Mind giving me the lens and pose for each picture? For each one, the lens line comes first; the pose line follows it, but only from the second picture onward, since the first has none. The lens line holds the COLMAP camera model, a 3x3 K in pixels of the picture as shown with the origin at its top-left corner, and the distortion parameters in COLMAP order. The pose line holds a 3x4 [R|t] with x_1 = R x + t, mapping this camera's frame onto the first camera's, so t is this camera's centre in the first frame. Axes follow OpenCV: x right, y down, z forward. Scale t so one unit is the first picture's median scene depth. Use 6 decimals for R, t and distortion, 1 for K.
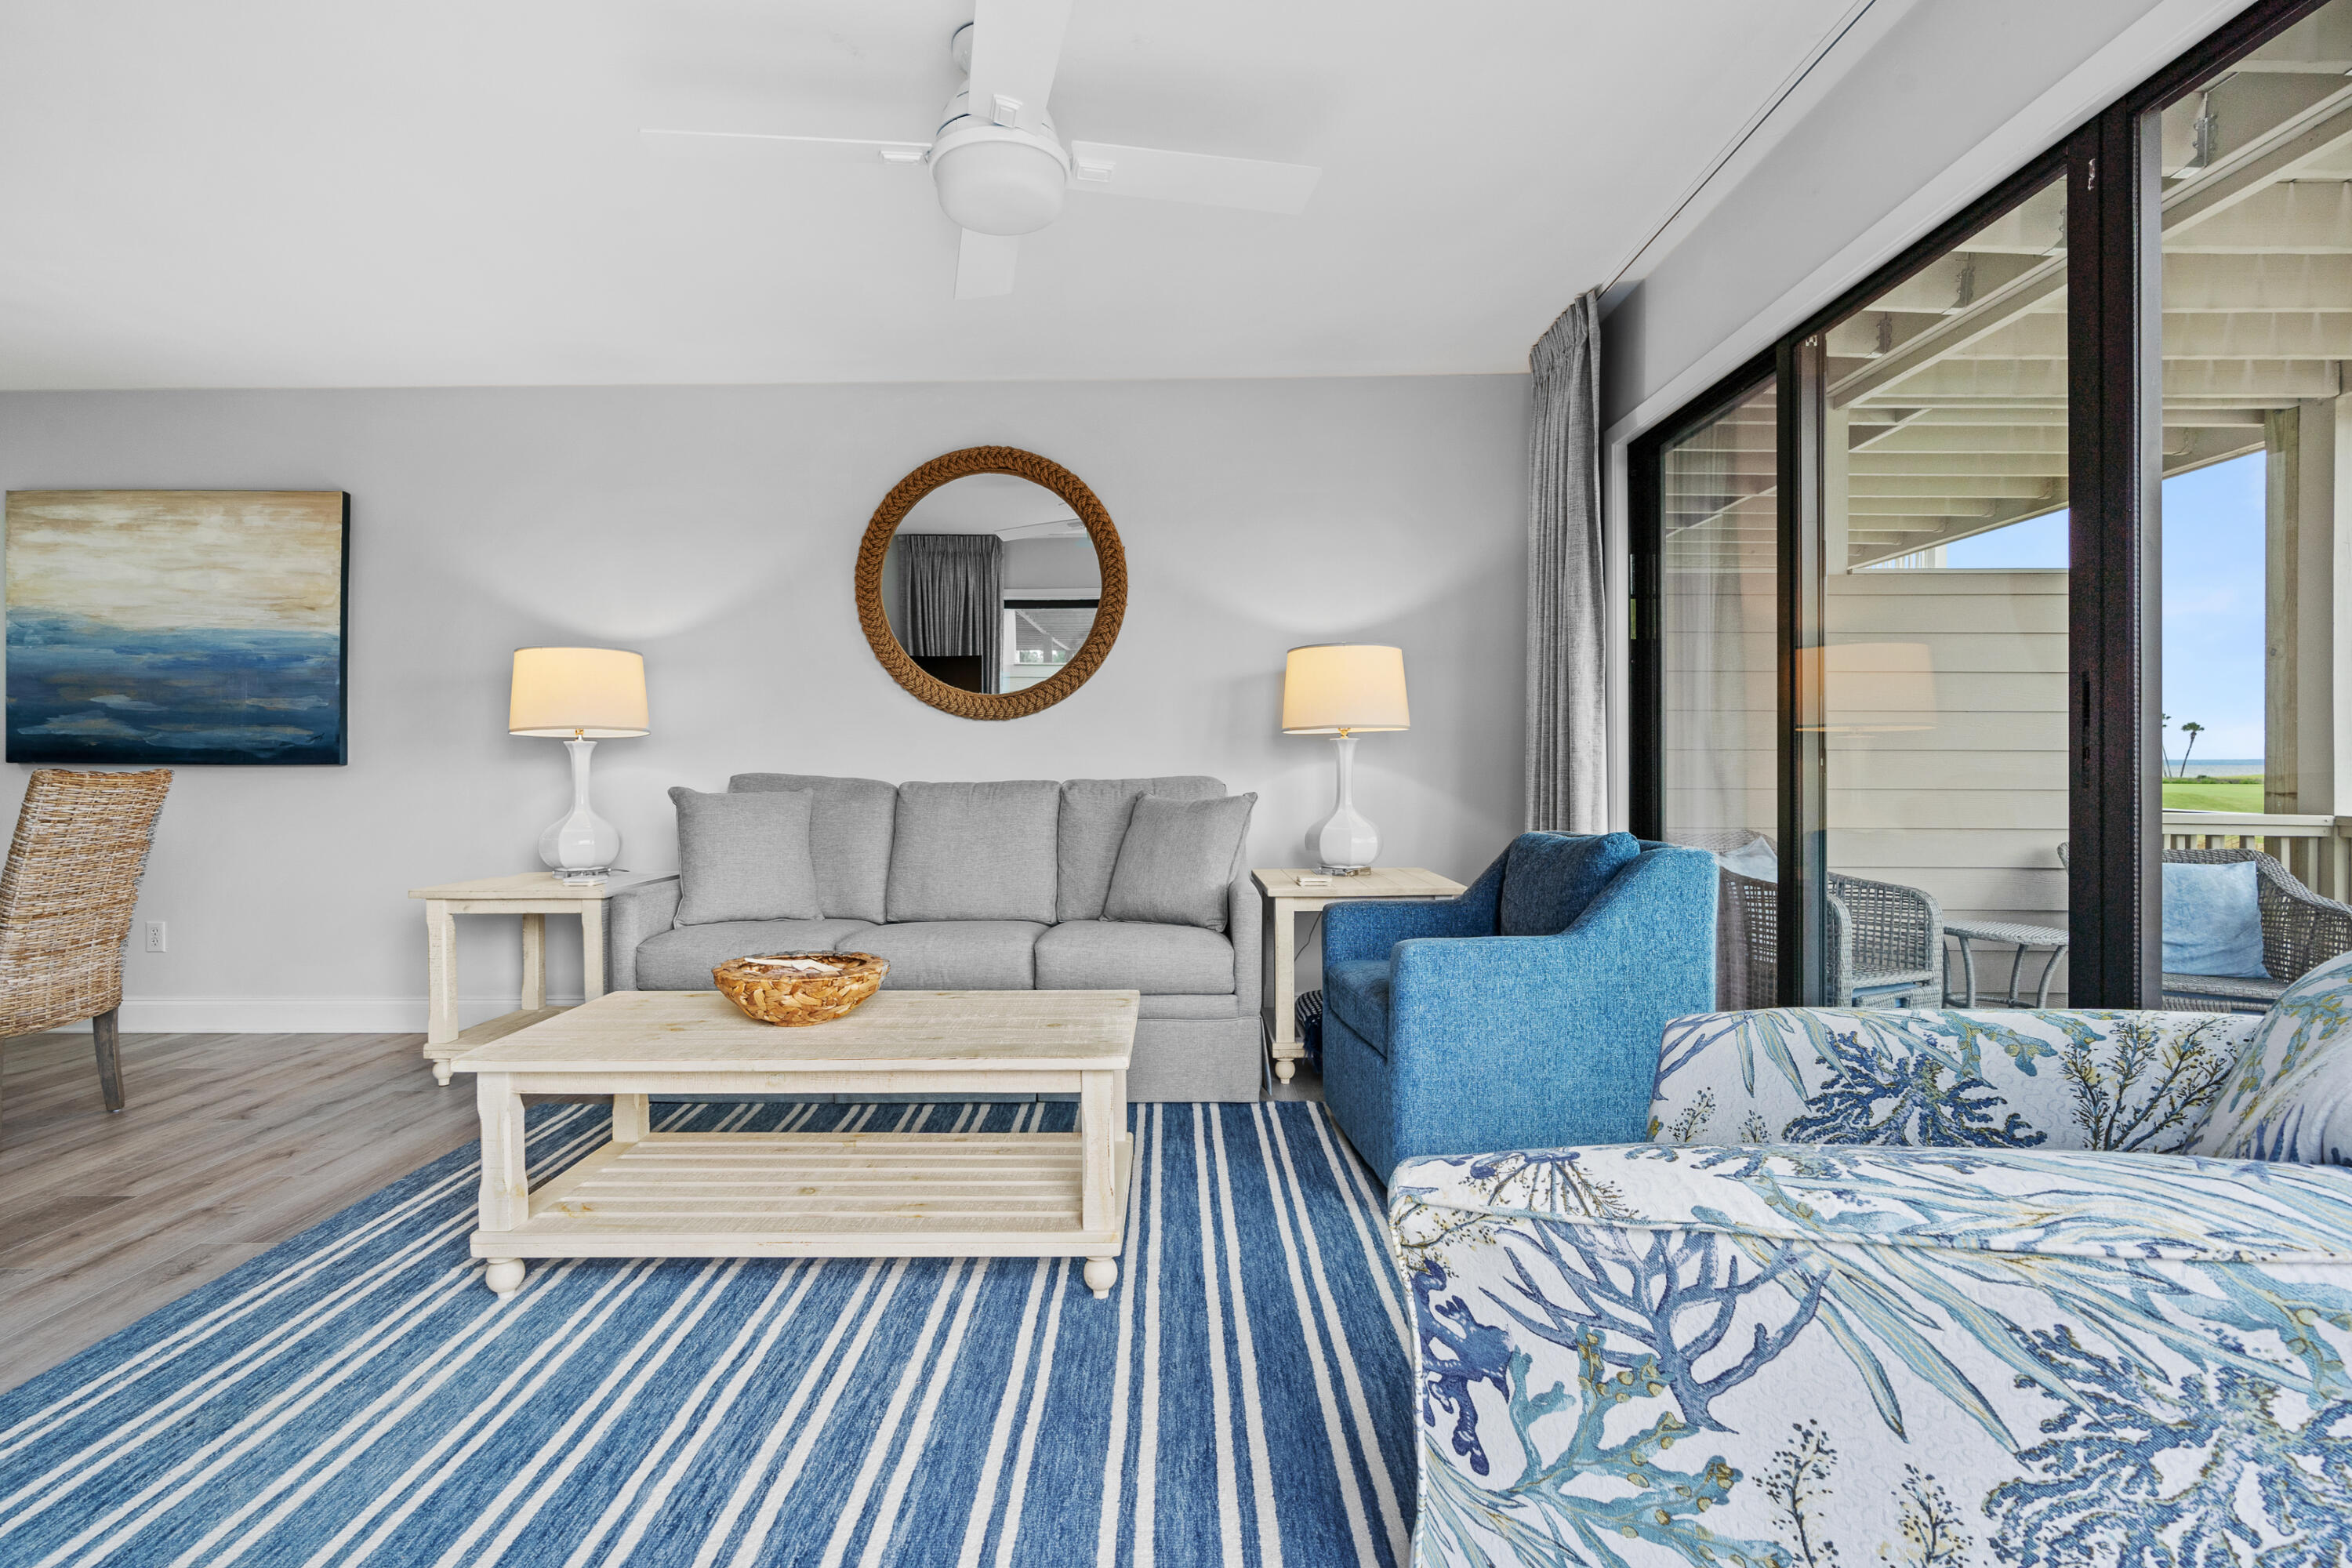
lens RADIAL K [[1121.6, 0, 1165.4], [0, 1121.6, 771.2], [0, 0, 1]] dist [-0.004261, -0.000159]
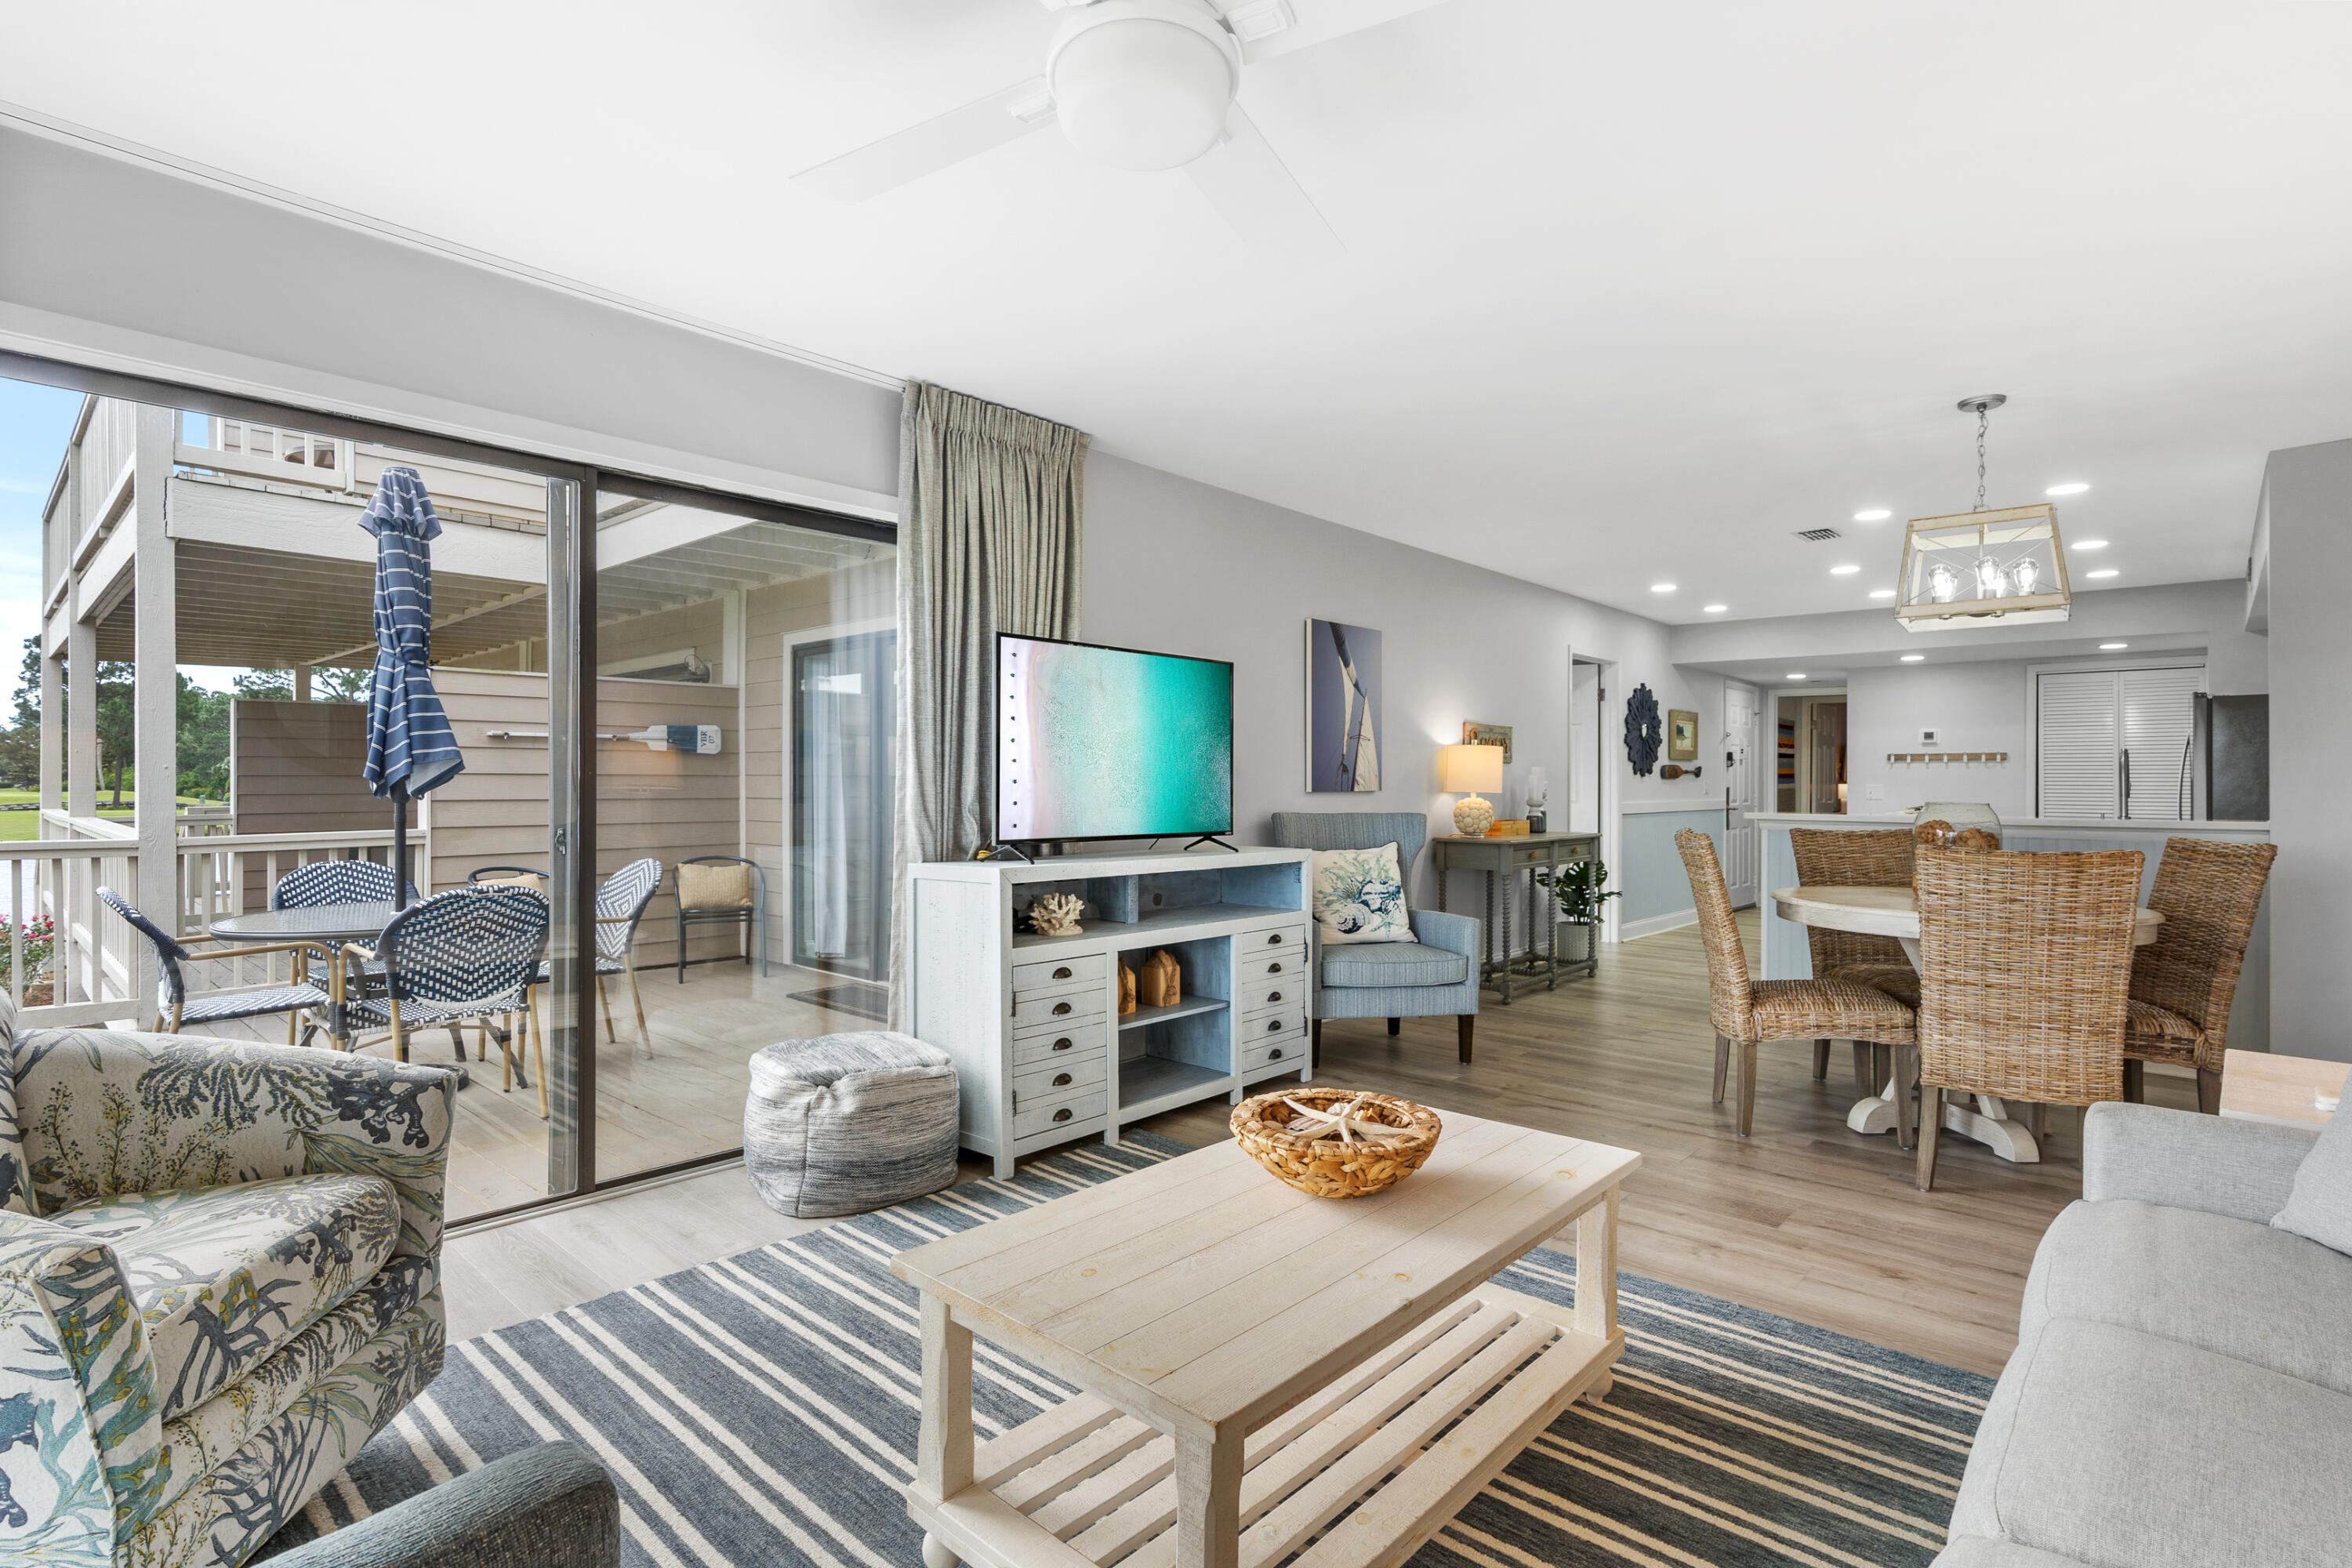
lens RADIAL K [[1132.5, 0, 1176.0], [0, 1132.5, 784.0], [0, 0, 1]] dist [-0.001243, 0.000104]
pose [[-0.670527, -0.000372, -0.741885, 0.205480], [-0.007053, 0.999958, 0.005873, -0.042518], [0.741851, 0.009170, -0.670502, 0.813110]]
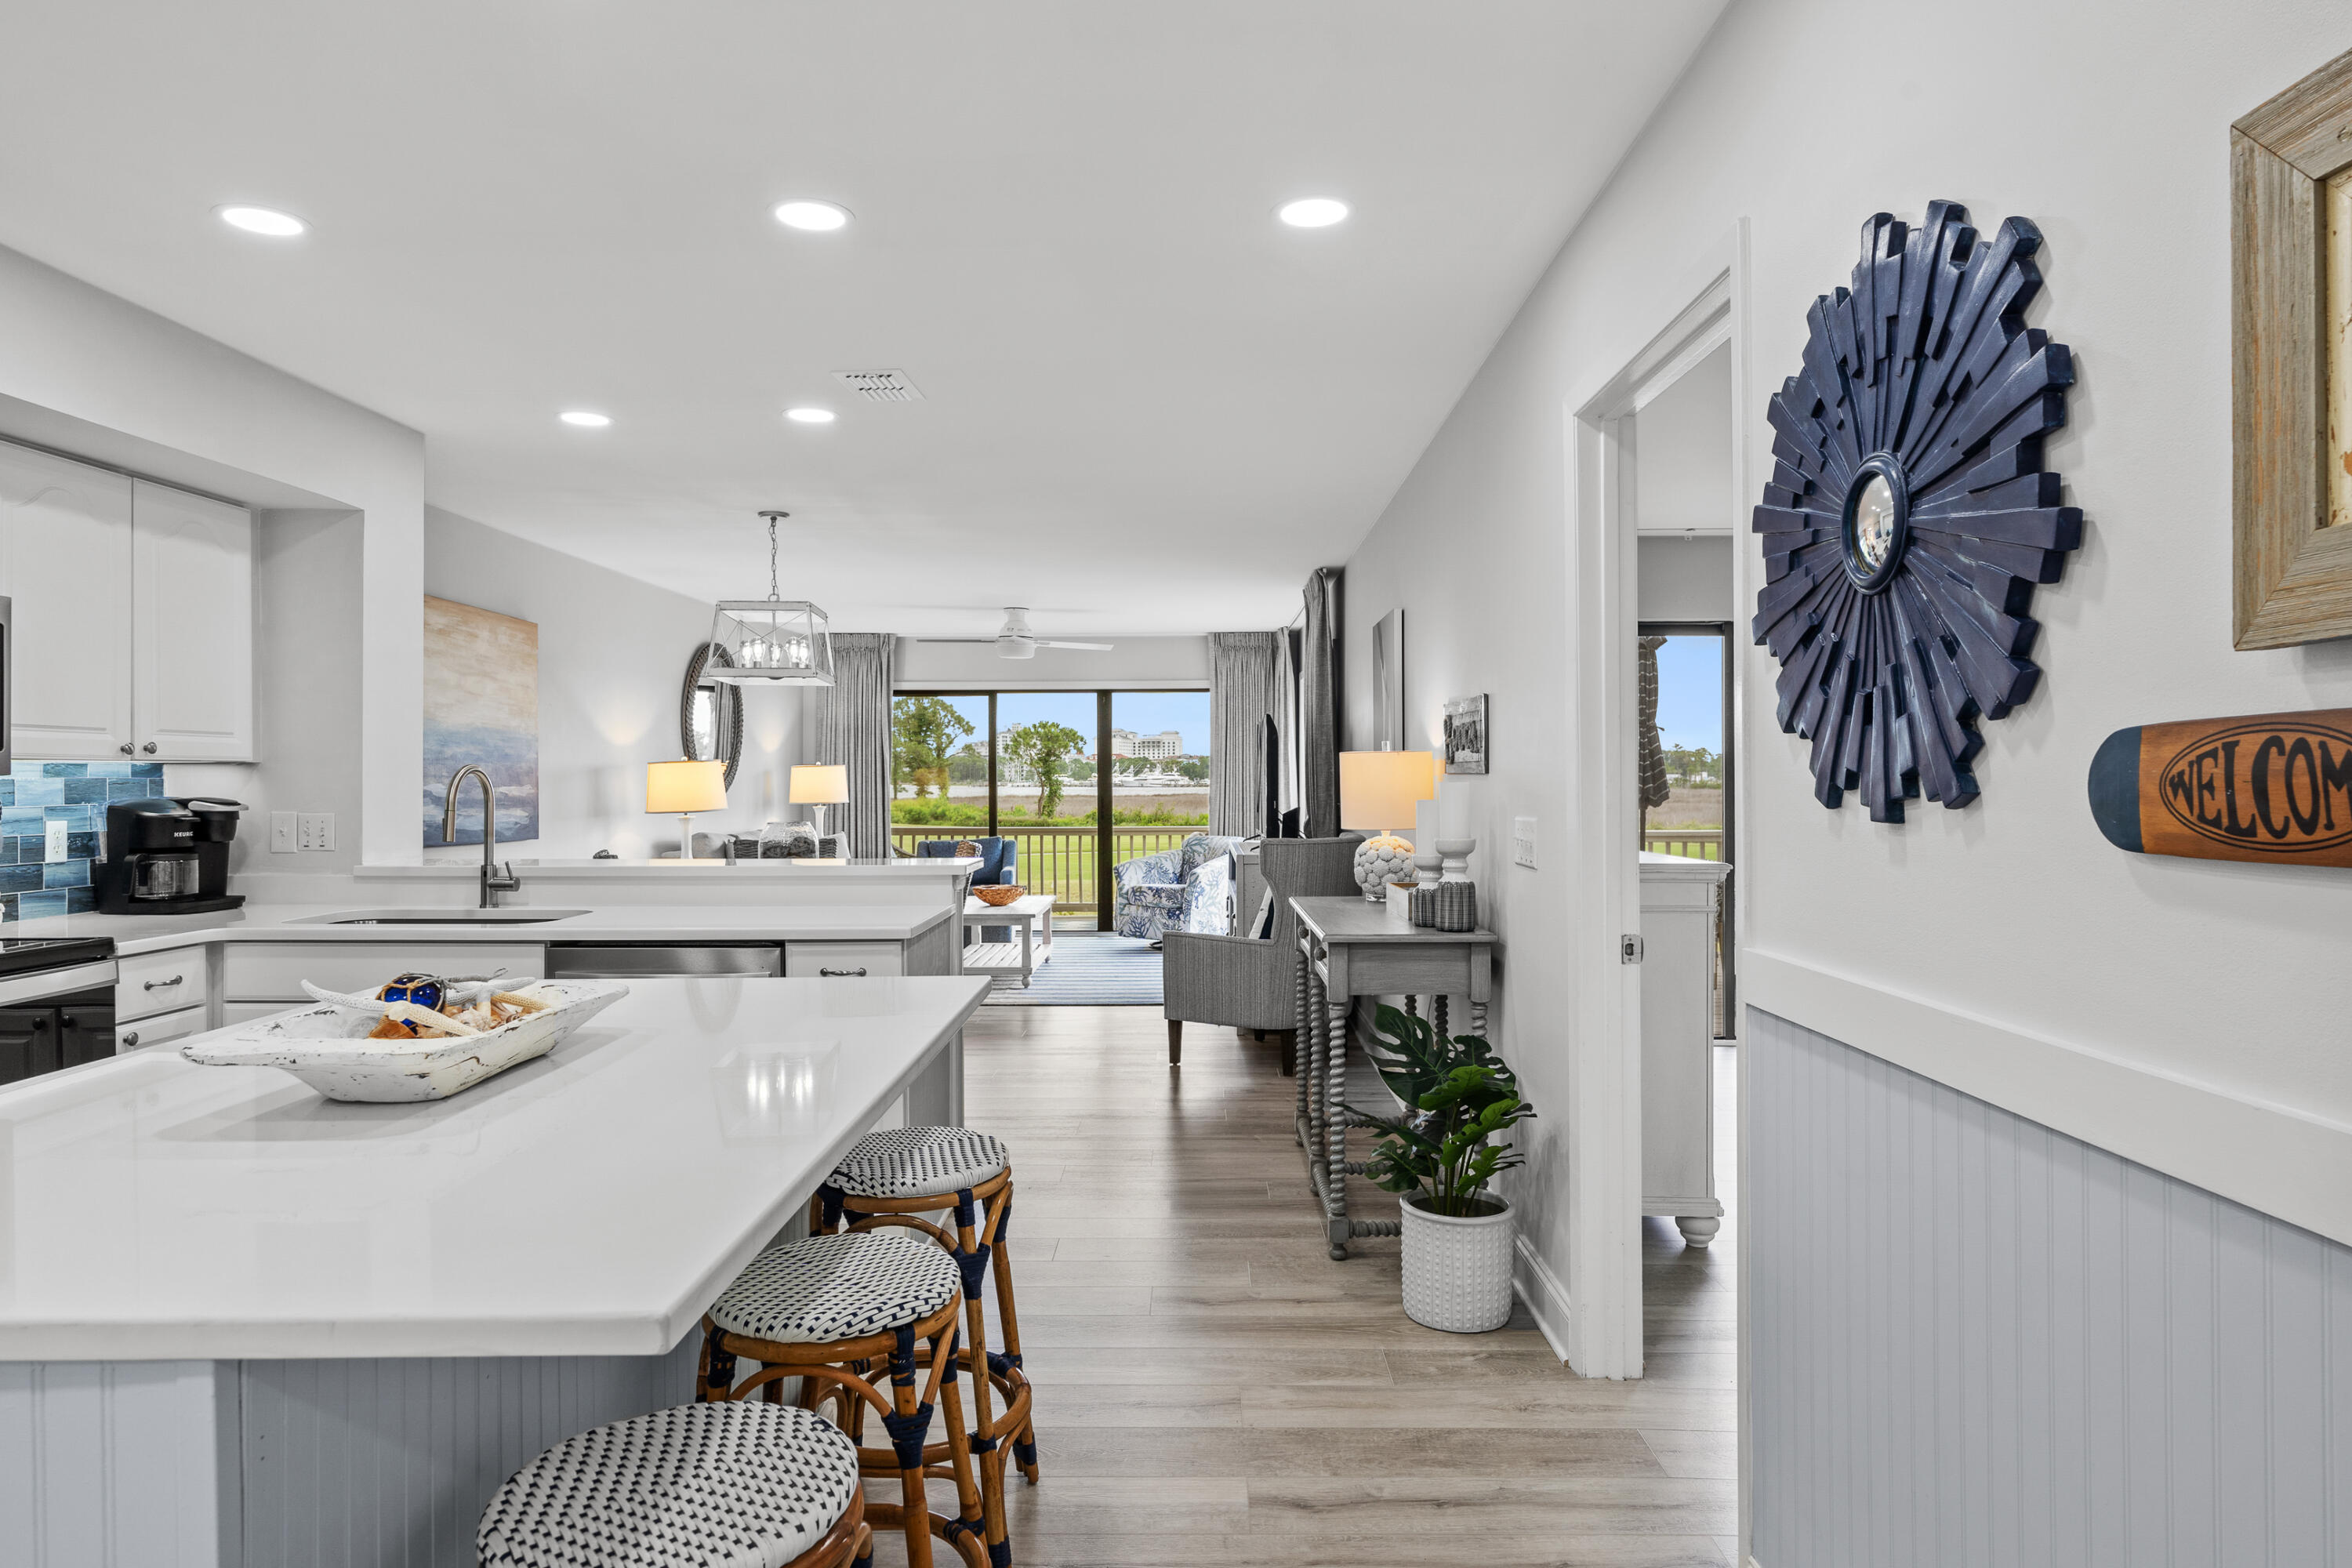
lens RADIAL K [[1352.7, 0, 1169.6], [0, 1352.7, 778.3], [0, 0, 1]] dist [-0.003454, 0.000850]
pose [[0.012980, 0.003209, 0.999911, -2.262308], [0.008711, 0.999957, -0.003322, -0.063221], [-0.999878, 0.008753, 0.012952, 0.262920]]
